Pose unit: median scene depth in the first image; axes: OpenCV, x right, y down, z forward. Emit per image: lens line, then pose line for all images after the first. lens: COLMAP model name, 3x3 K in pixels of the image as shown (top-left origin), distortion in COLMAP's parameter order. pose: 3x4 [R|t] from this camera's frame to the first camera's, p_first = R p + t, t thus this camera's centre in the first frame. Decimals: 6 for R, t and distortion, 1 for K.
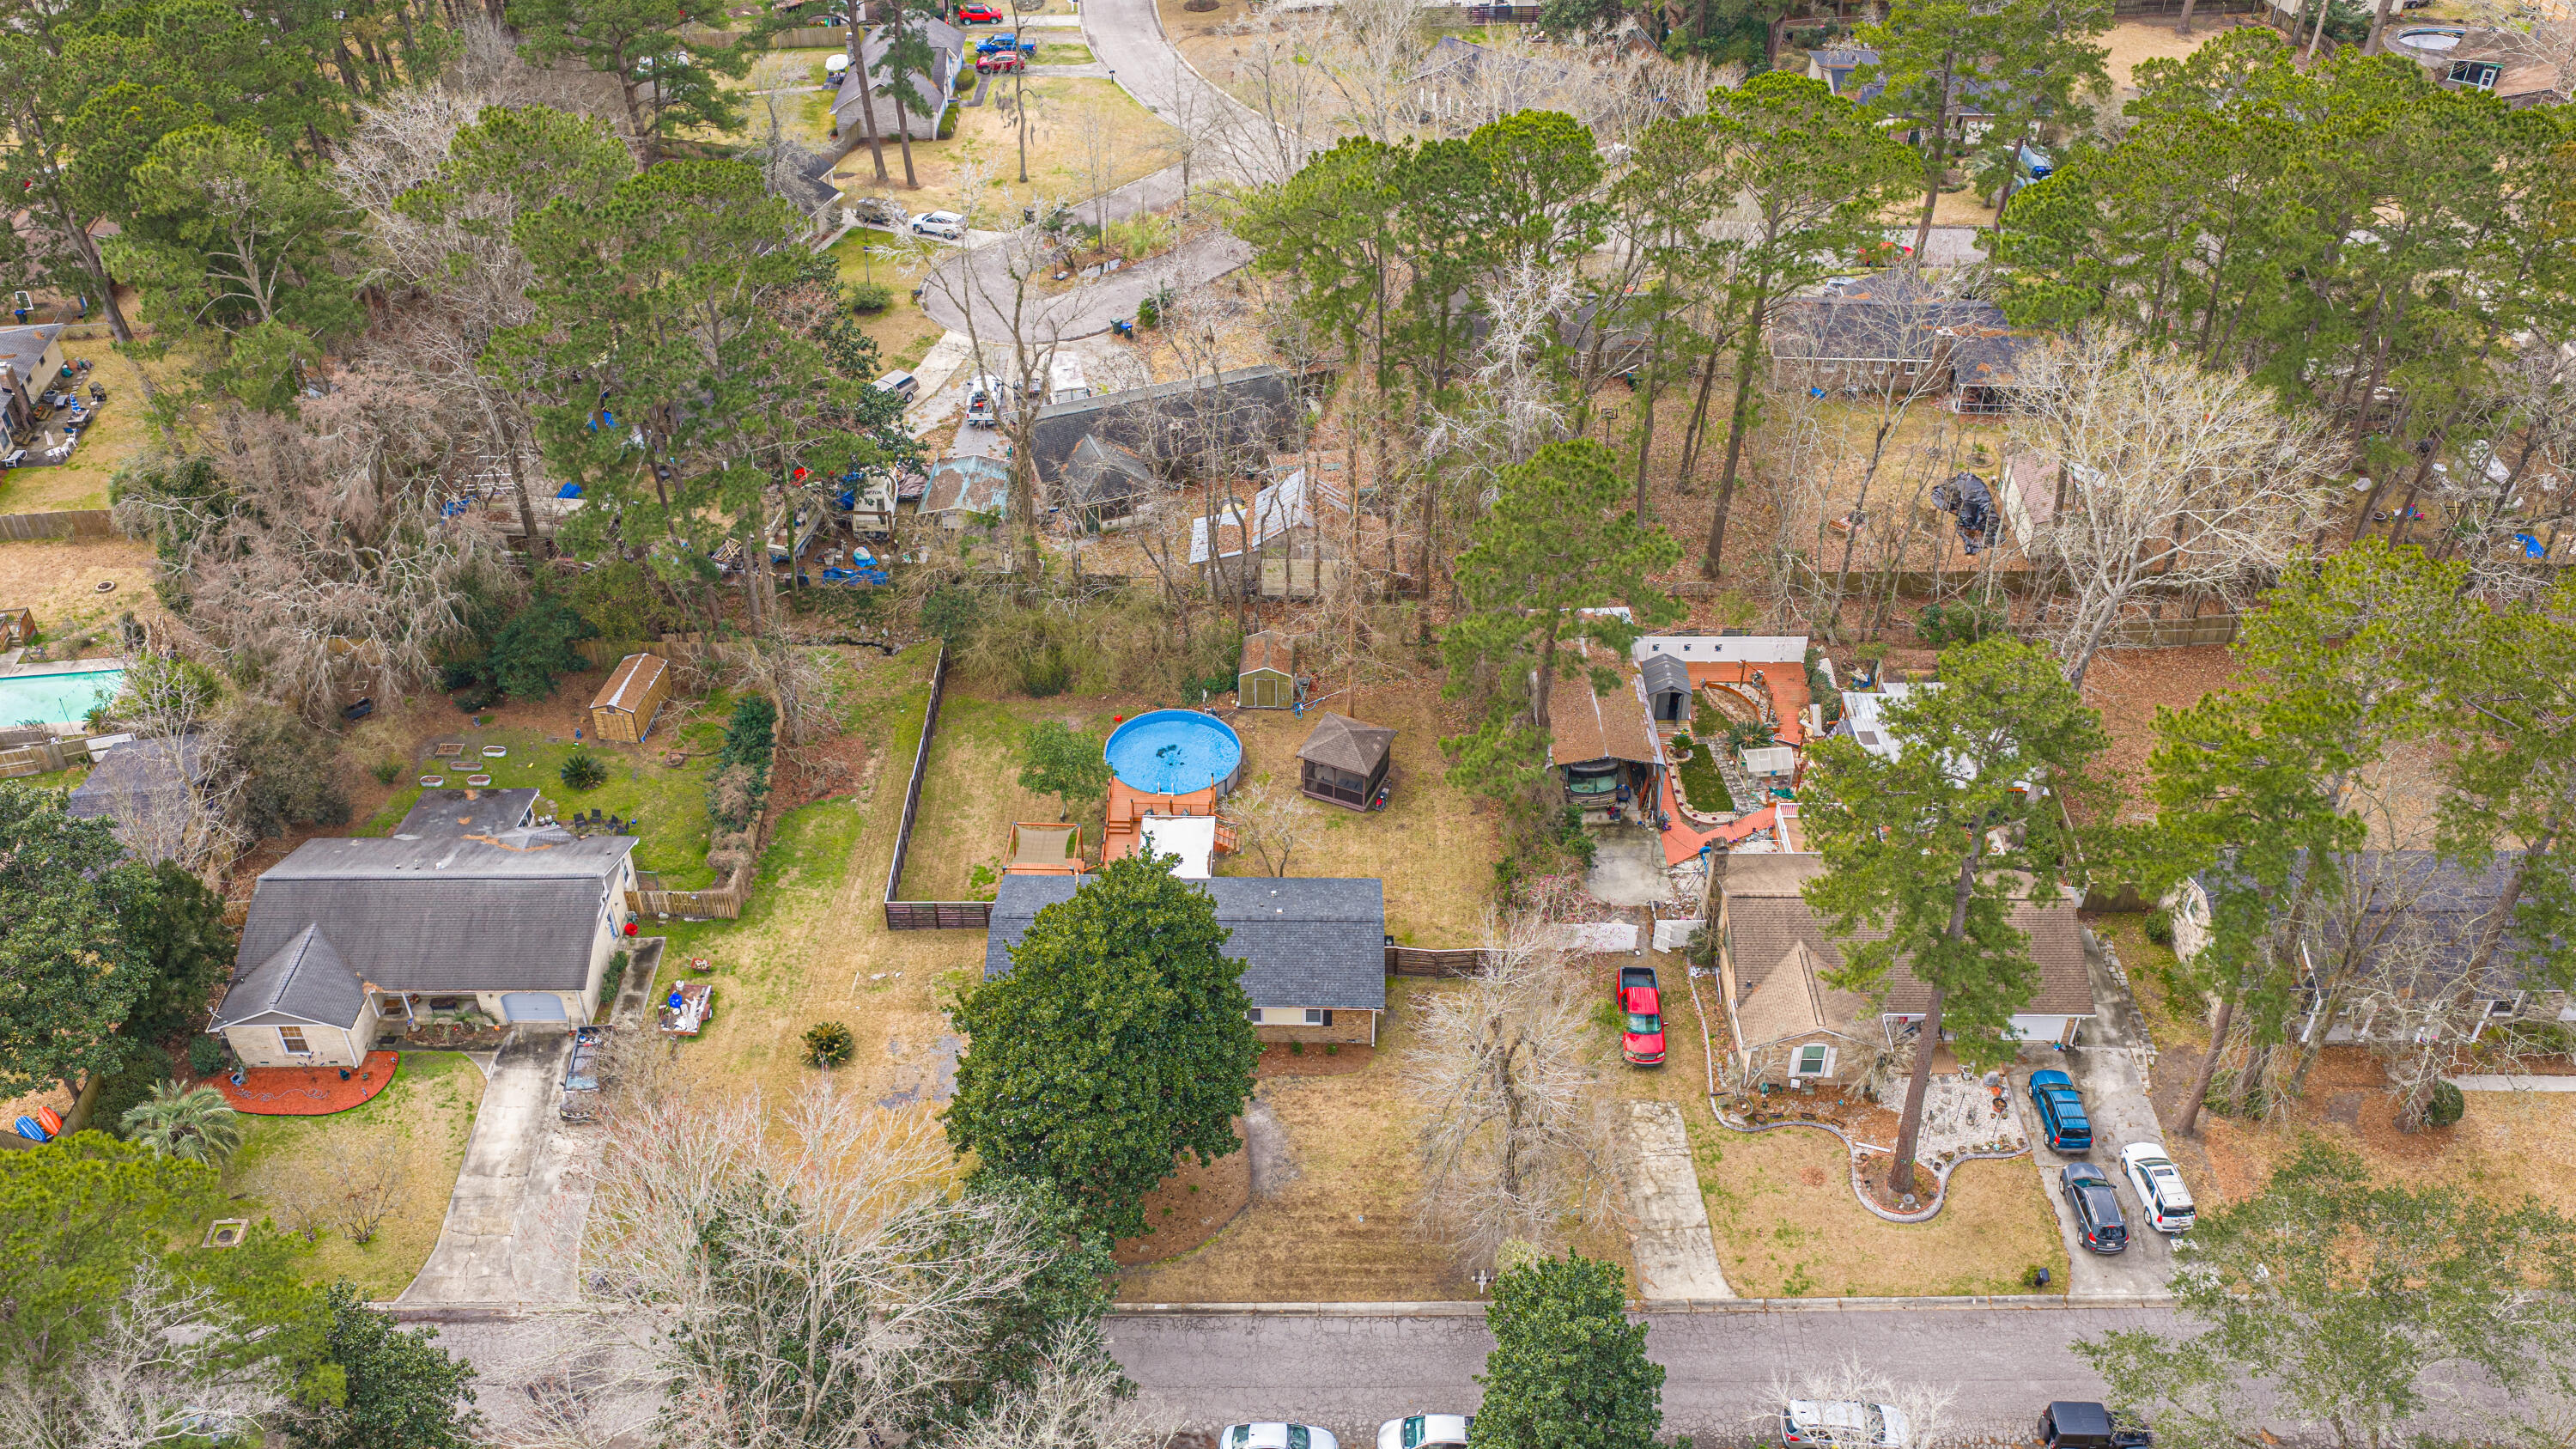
lens RADIAL K [[2118.1, 0, 1288.0], [0, 2118.1, 724.5], [0, 0, 1]] dist [0.065246, -0.163495]
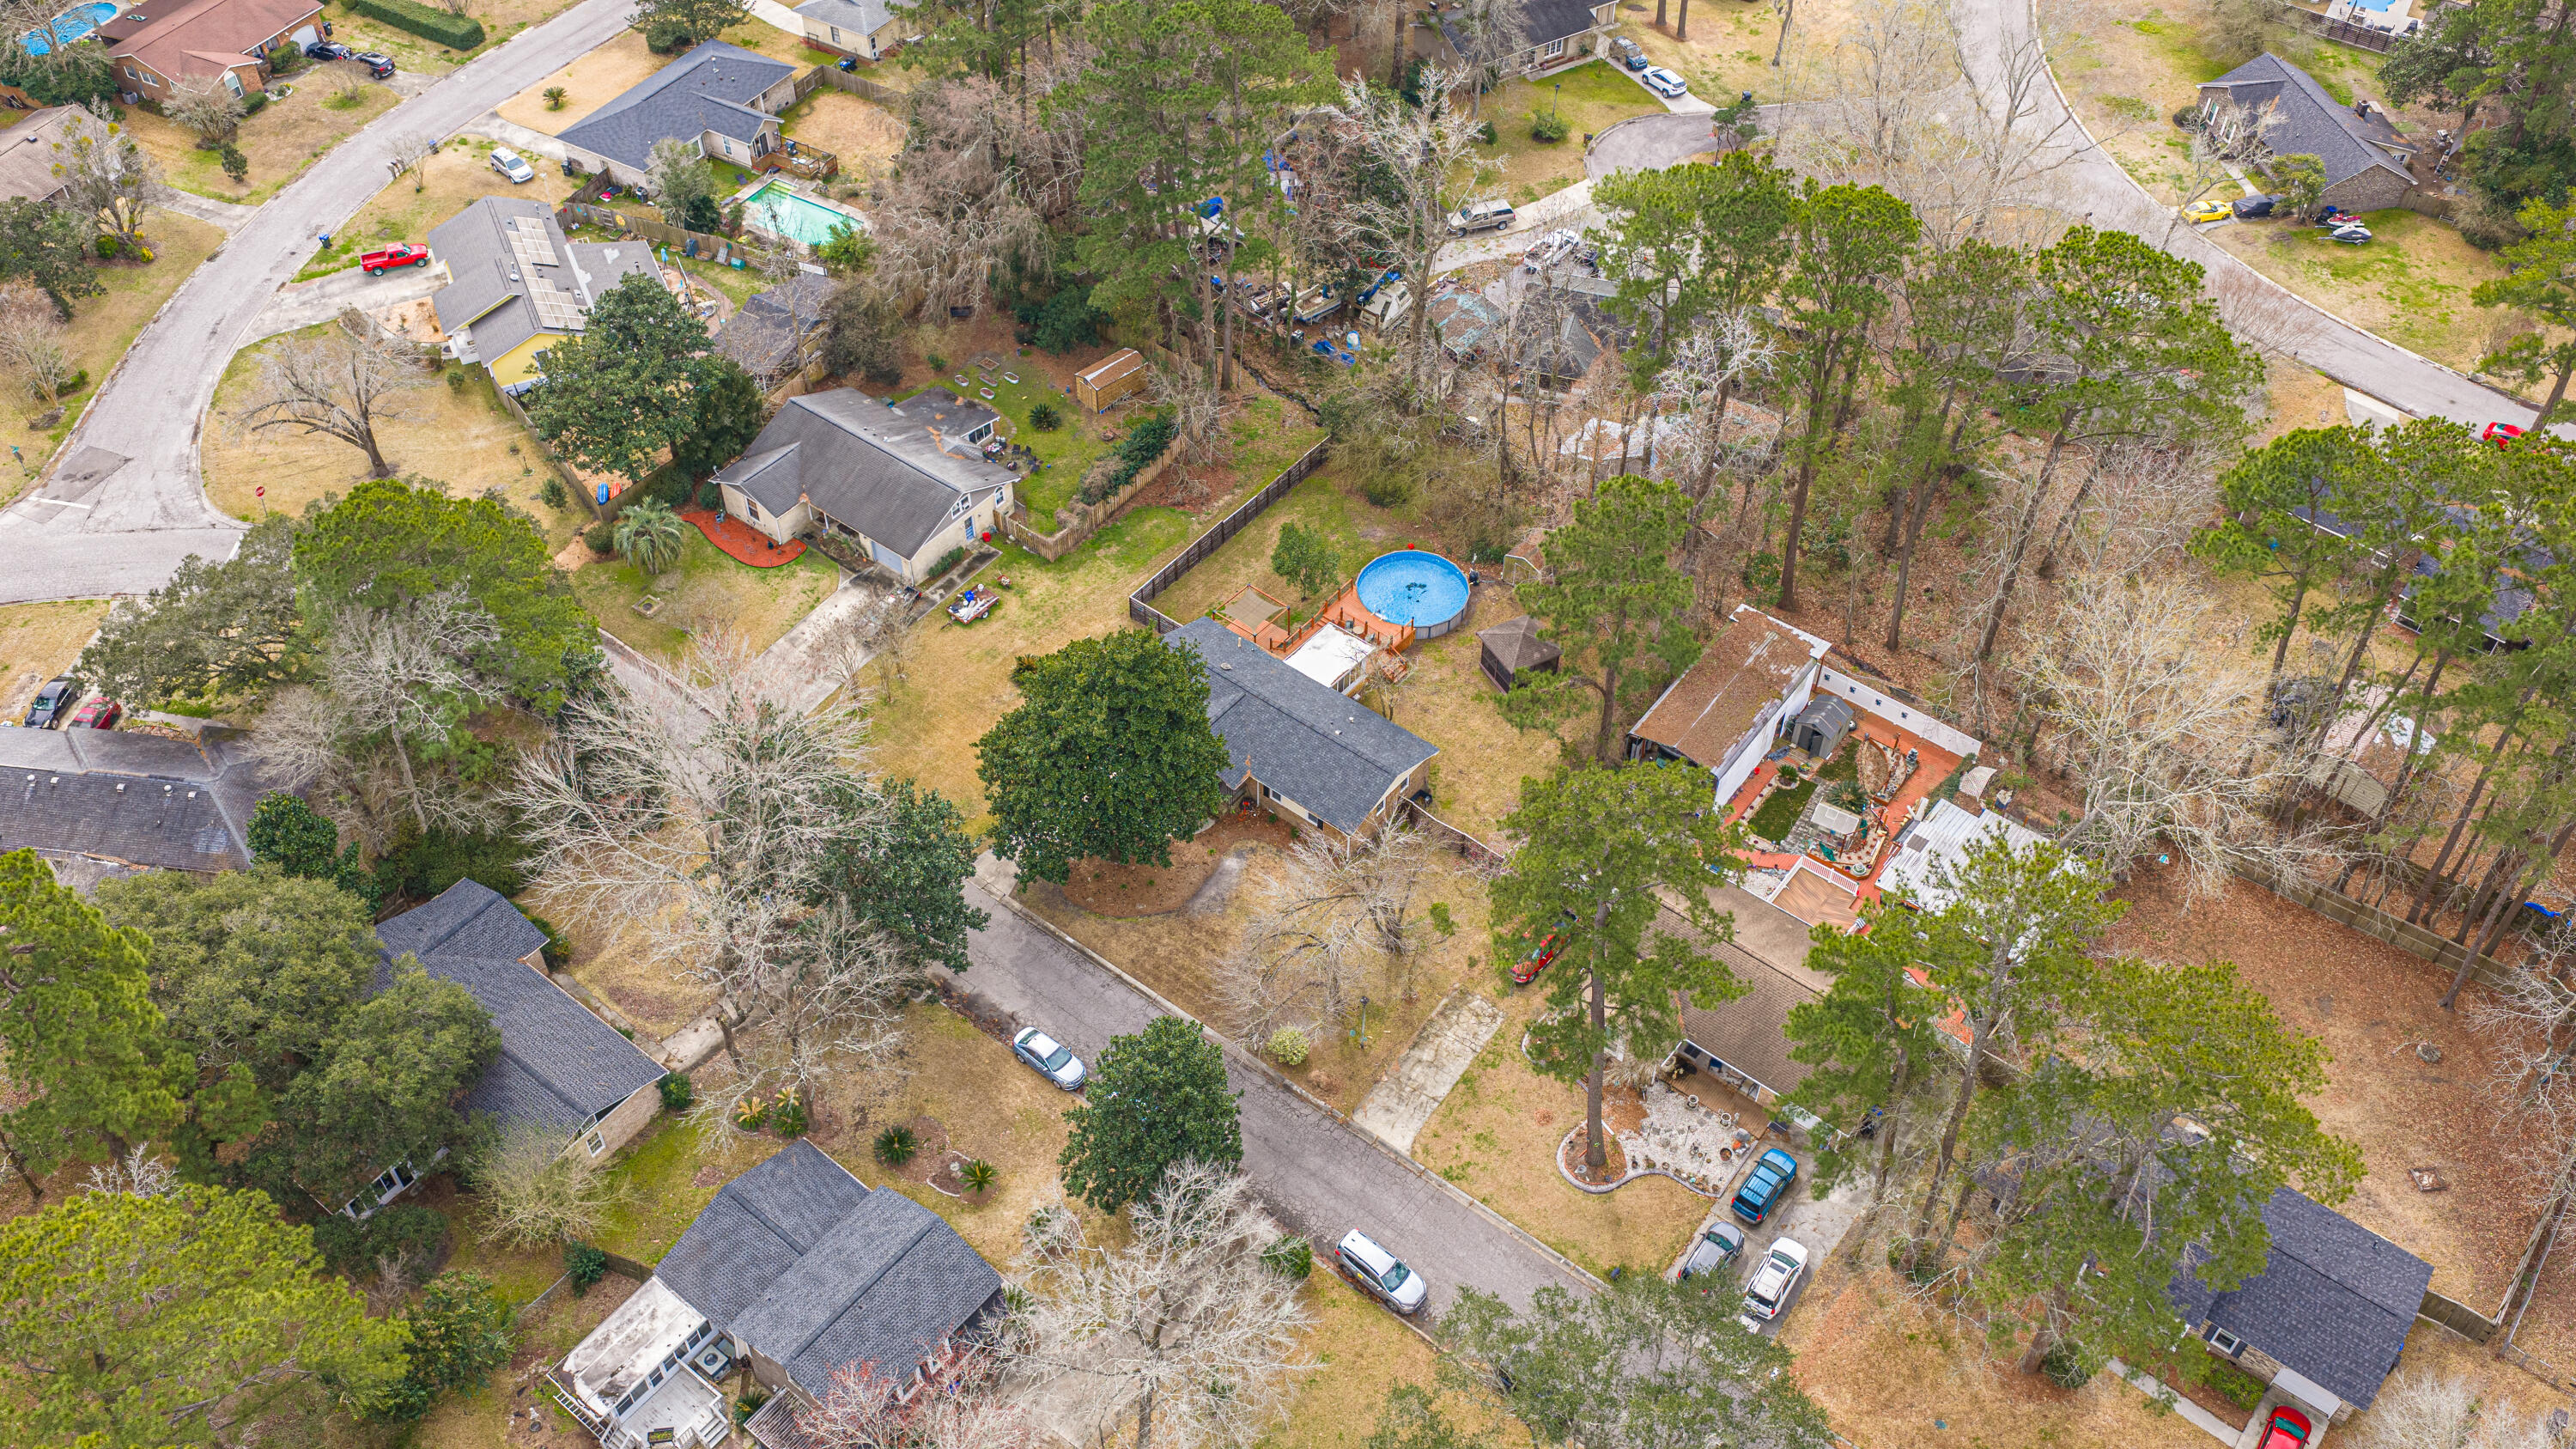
lens RADIAL K [[2118.1, 0, 1288.0], [0, 2118.1, 724.5], [0, 0, 1]] dist [0.065246, -0.163495]
pose [[0.788374, 0.446406, -0.423306, 0.482501], [-0.382845, 0.894616, 0.230416, -0.187154], [0.481555, -0.019594, 0.876197, -0.112373]]
